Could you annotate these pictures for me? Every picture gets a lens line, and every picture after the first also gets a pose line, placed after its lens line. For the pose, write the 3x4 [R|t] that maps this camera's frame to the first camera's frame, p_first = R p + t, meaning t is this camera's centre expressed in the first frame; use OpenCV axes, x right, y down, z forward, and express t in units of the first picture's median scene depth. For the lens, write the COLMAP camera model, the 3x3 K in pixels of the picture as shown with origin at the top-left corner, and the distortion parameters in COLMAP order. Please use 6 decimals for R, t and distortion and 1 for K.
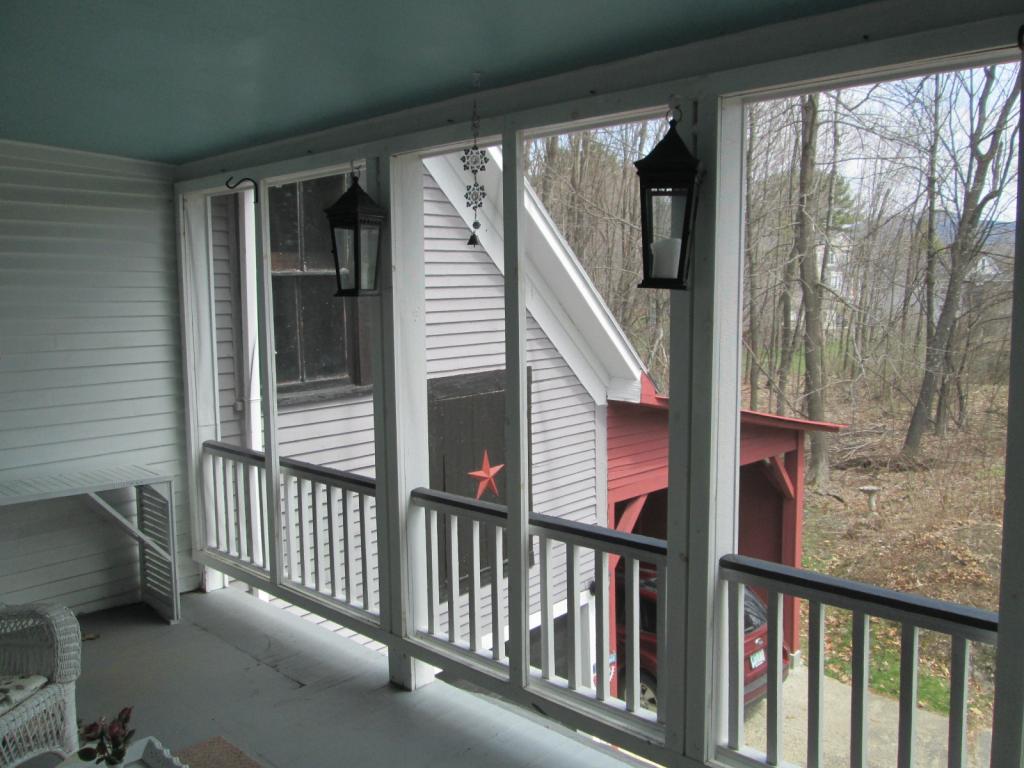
lens RADIAL K [[874.8, 0, 512.6], [0, 874.8, 382.2], [0, 0, 1]] dist [0.012027, 0.006281]
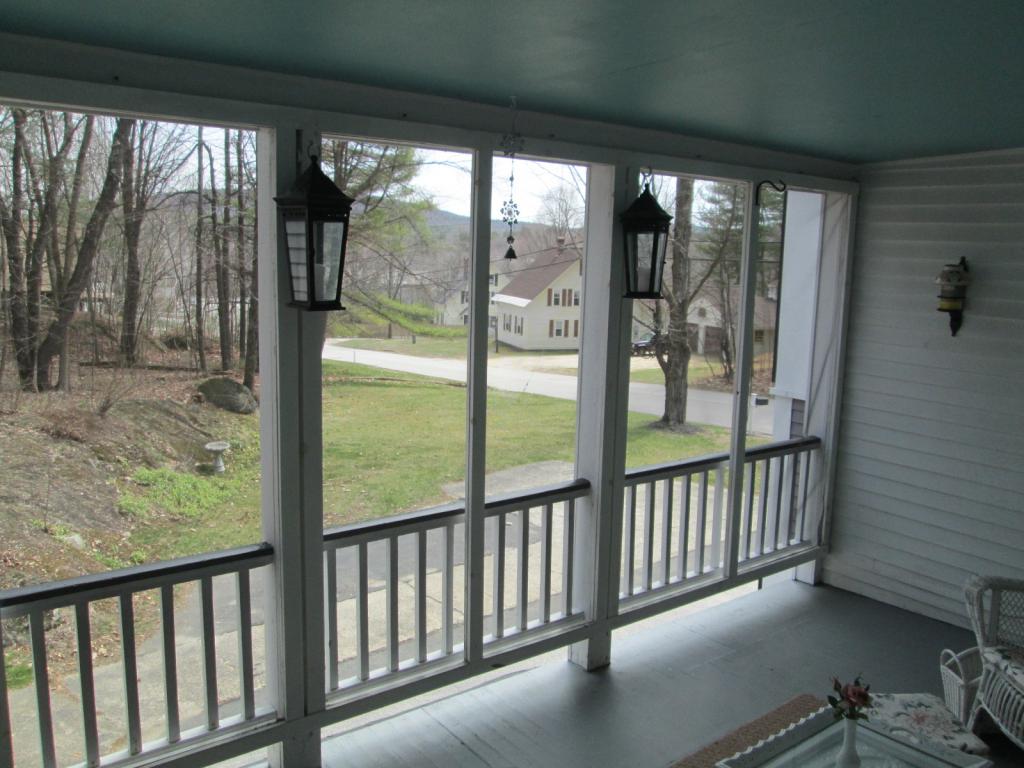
lens RADIAL K [[874.8, 0, 512.8], [0, 874.8, 385.9], [0, 0, 1]] dist [0.012027, 0.006281]
pose [[0.164291, -0.132959, 0.977410, -0.971378], [0.089270, 0.988812, 0.119504, -0.113150], [-0.982364, 0.067620, 0.174322, 0.714630]]
